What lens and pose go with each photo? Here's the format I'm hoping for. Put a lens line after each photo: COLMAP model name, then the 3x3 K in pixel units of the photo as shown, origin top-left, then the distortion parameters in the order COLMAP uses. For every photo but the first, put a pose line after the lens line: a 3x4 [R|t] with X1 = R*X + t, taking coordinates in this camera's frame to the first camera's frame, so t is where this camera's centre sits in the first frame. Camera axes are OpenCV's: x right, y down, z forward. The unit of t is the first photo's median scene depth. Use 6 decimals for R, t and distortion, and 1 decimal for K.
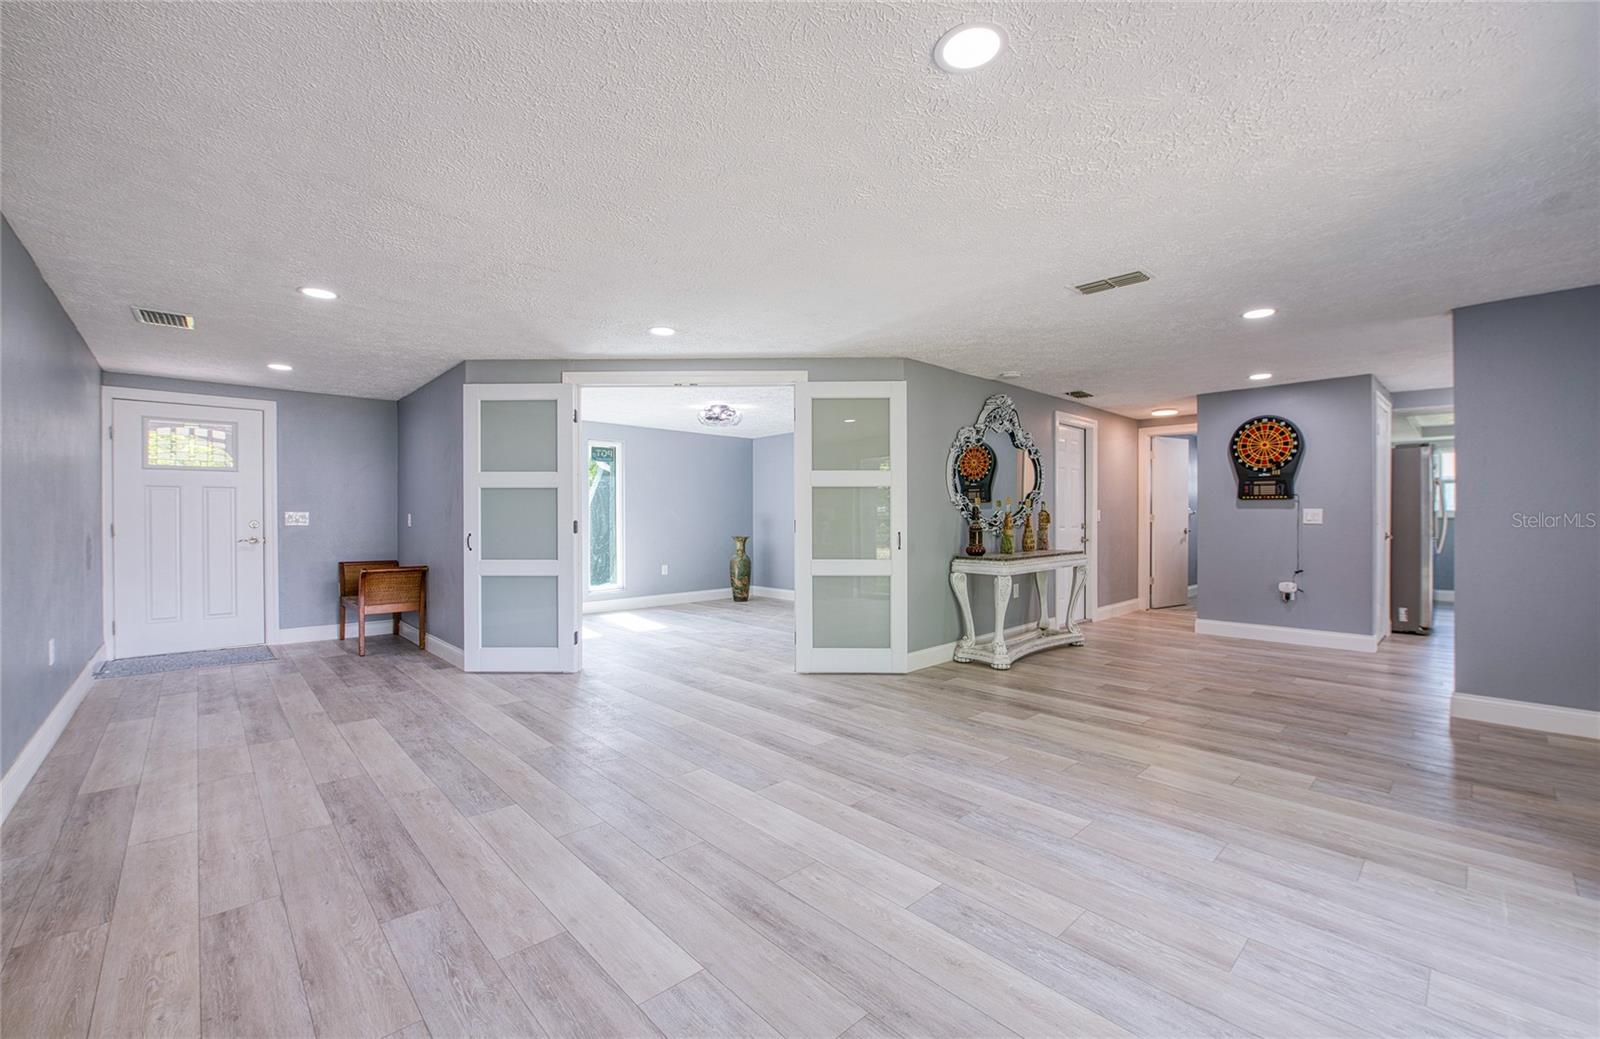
lens RADIAL K [[696.4, 0, 801.1], [0, 696.4, 521.2], [0, 0, 1]] dist [-0.012449, -0.003118]
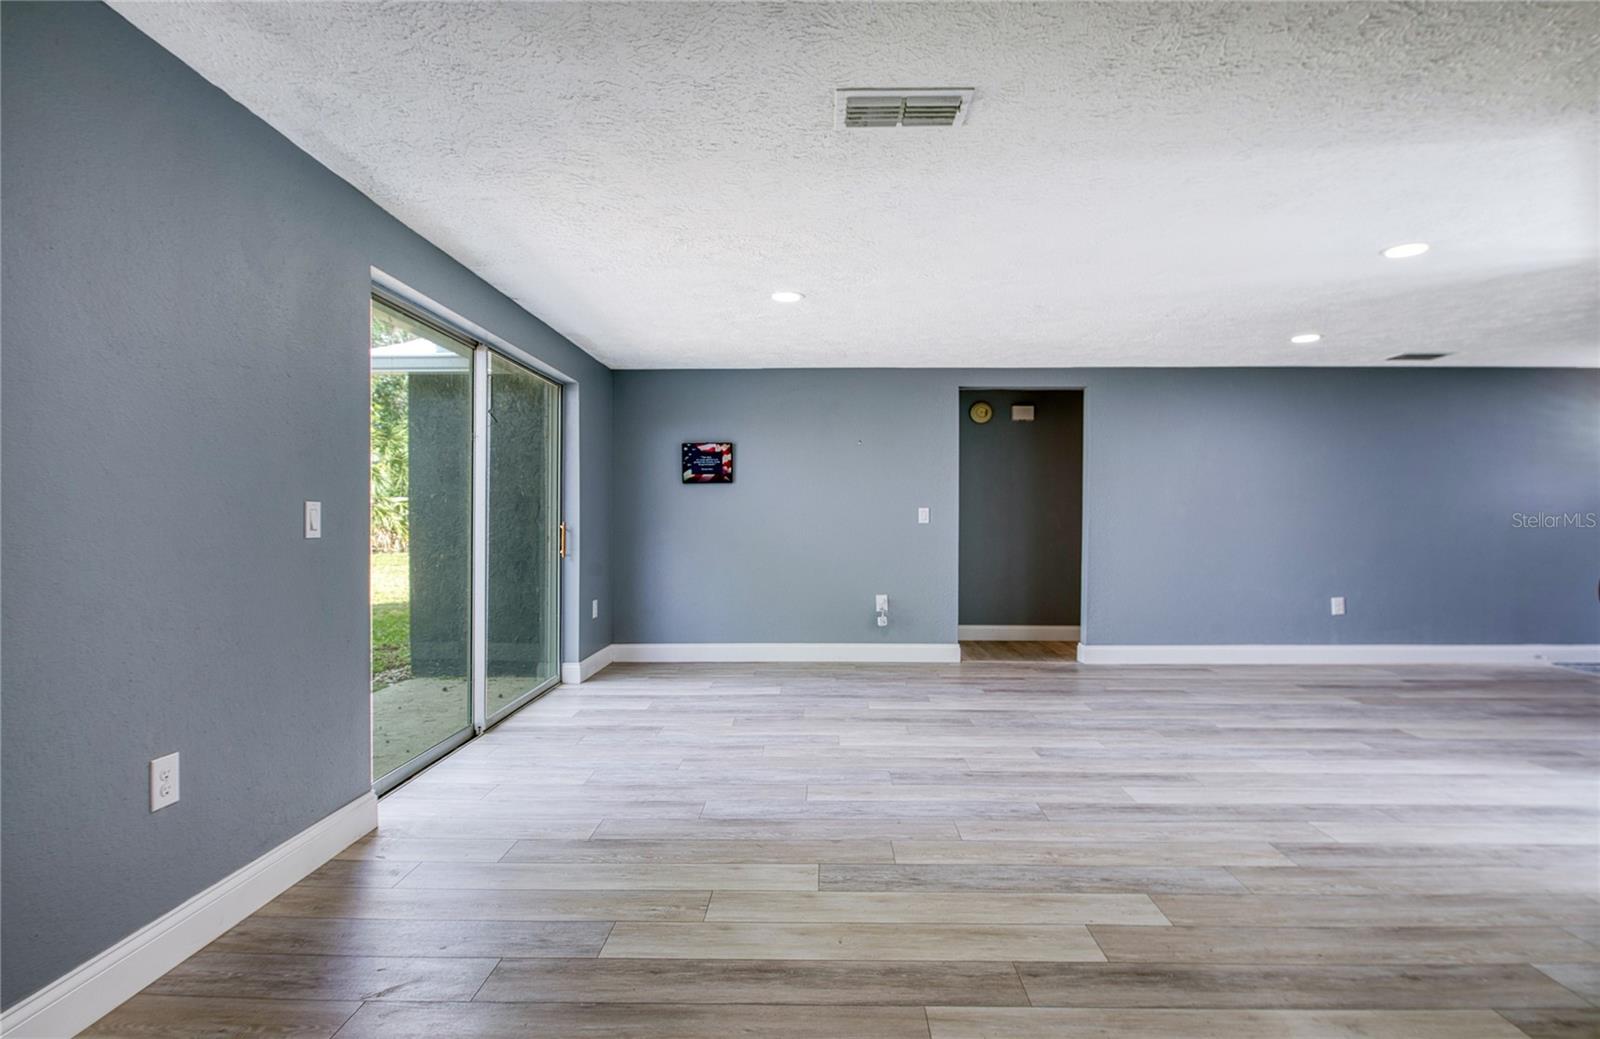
lens RADIAL K [[817.5, 0, 803.2], [0, 817.5, 518.0], [0, 0, 1]] dist [-0.006506, -0.001730]
pose [[-0.725535, -0.001916, -0.688182, 1.028300], [-0.007019, 0.999965, 0.004616, -0.007383], [0.688149, 0.008180, -0.725523, 1.516546]]
